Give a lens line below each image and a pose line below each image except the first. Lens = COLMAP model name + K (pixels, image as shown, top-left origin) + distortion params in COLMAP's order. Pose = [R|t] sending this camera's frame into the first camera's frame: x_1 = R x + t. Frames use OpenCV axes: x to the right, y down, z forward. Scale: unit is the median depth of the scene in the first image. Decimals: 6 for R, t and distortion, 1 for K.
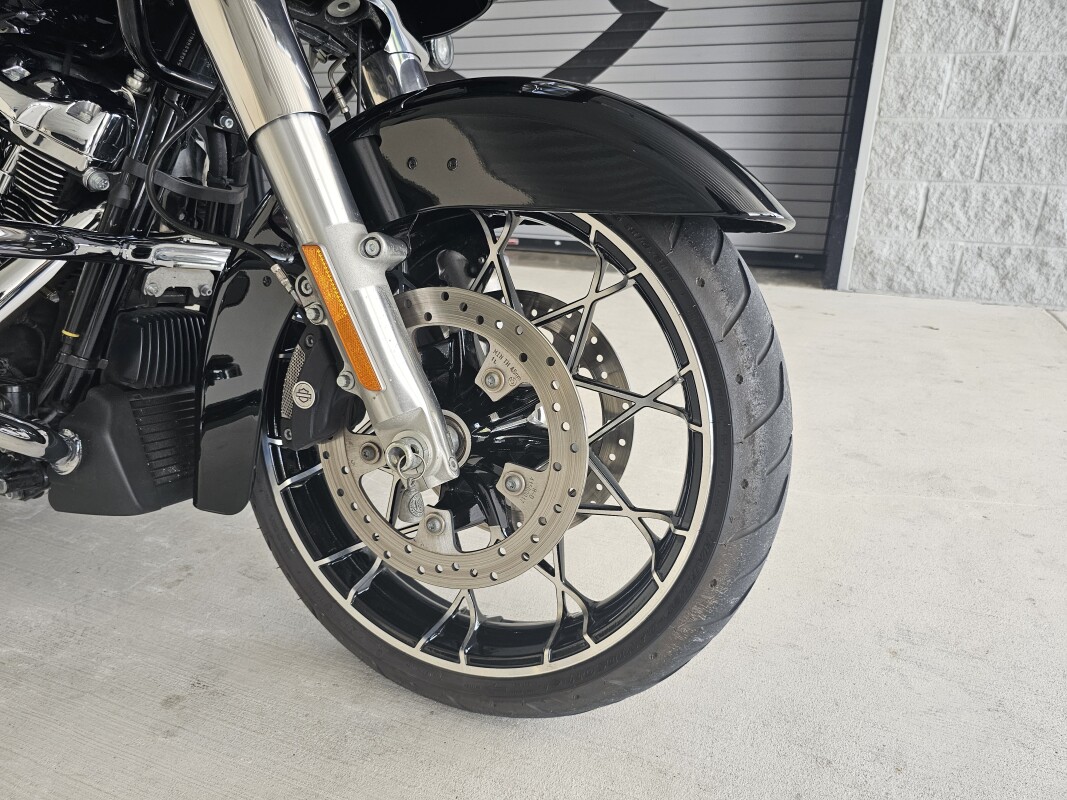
lens RADIAL K [[688.6, 0, 532.5], [0, 688.6, 390.4], [0, 0, 1]] dist [0.019054, -0.008931]
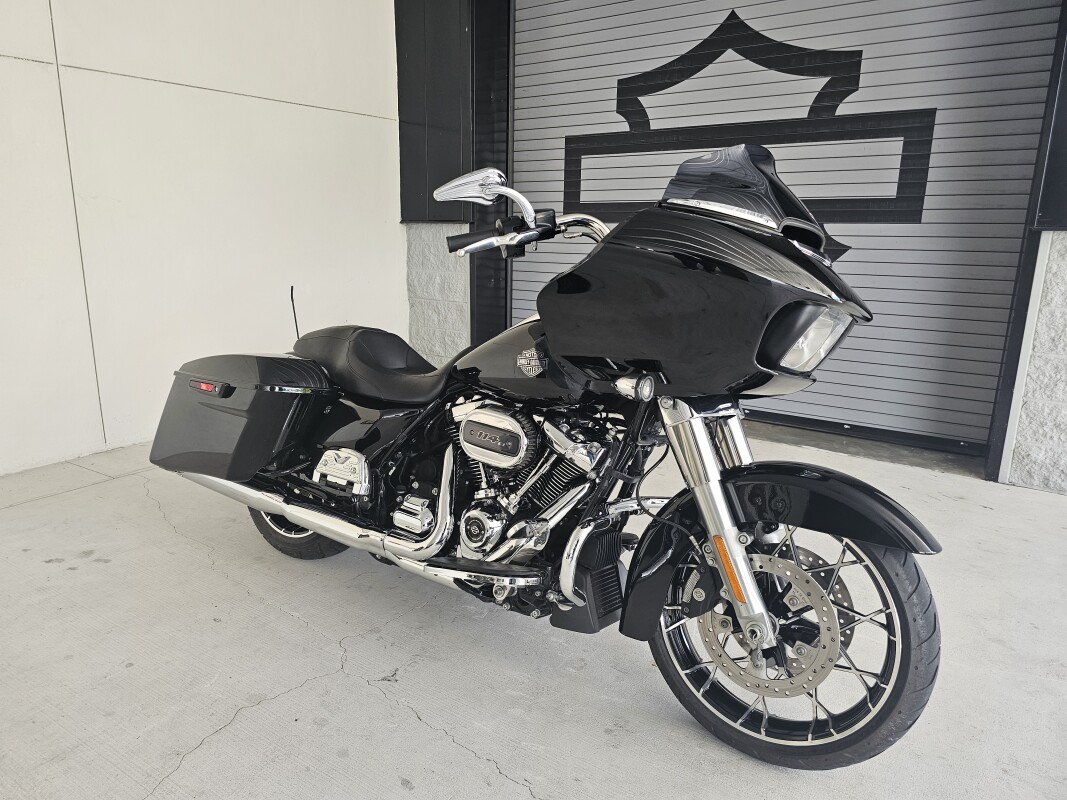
lens RADIAL K [[688.6, 0, 532.5], [0, 688.6, 390.4], [0, 0, 1]] dist [0.019054, -0.008931]
pose [[0.977108, 0.059298, -0.204312, -0.413206], [-0.085136, 0.989106, -0.120088, -0.311555], [0.194966, 0.134734, 0.971512, -1.272958]]
